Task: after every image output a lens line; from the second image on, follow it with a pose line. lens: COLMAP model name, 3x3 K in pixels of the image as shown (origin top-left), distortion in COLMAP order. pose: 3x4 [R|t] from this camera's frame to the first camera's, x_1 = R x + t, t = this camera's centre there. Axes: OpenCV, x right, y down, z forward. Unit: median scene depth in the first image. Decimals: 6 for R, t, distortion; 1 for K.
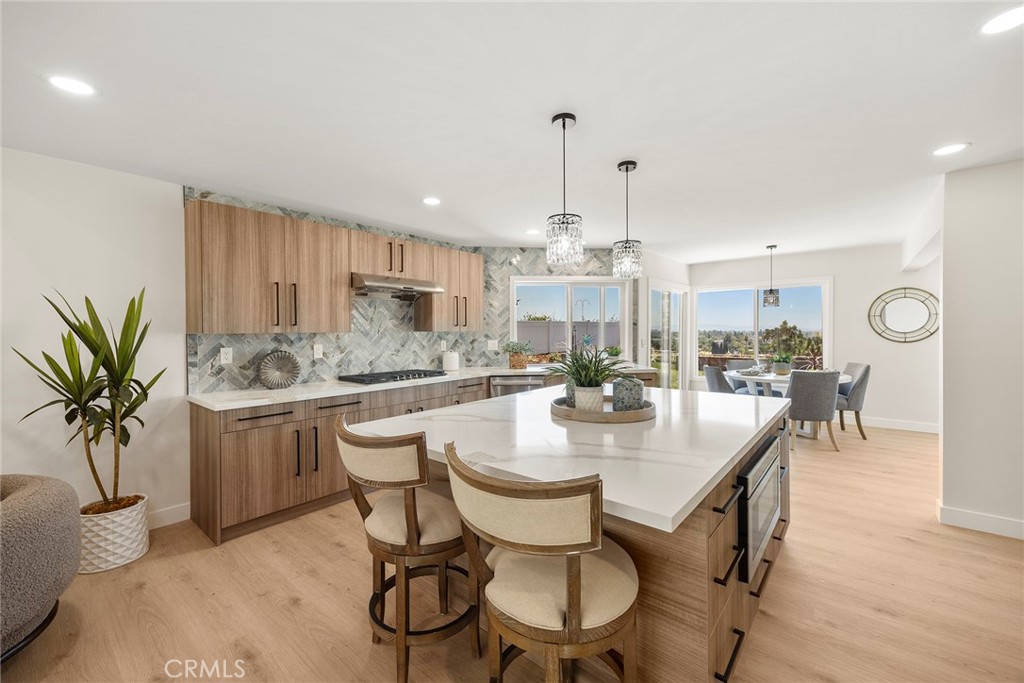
lens RADIAL K [[408.5, 0, 508.7], [0, 408.5, 338.4], [0, 0, 1]] dist [0.001700, 0.000329]
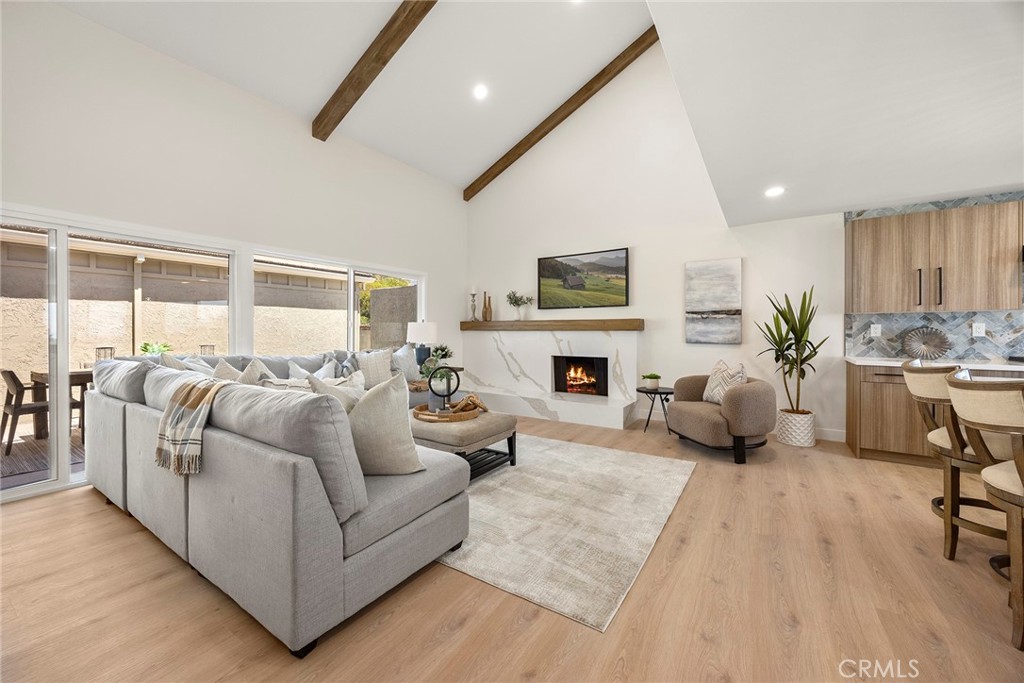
lens RADIAL K [[408.5, 0, 507.1], [0, 408.5, 327.6], [0, 0, 1]] dist [0.001700, 0.000329]
pose [[0.125570, -0.000111, -0.992085, 0.466629], [-0.016778, 0.999857, -0.002235, 0.056897], [0.991943, 0.016926, 0.125551, -0.341684]]
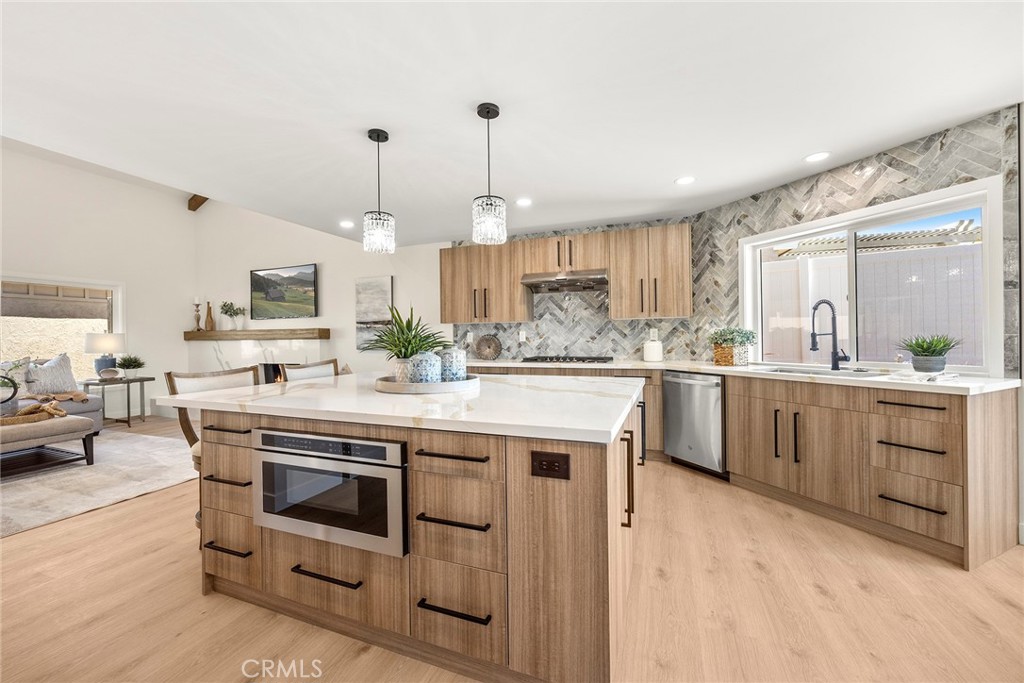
lens RADIAL K [[408.5, 0, 515.8], [0, 408.5, 336.5], [0, 0, 1]] dist [0.001700, 0.000329]
pose [[0.328616, 0.000414, -0.944464, 0.924419], [-0.008142, 0.999964, -0.002395, 0.041686], [0.944429, 0.008477, 0.328608, 0.638368]]
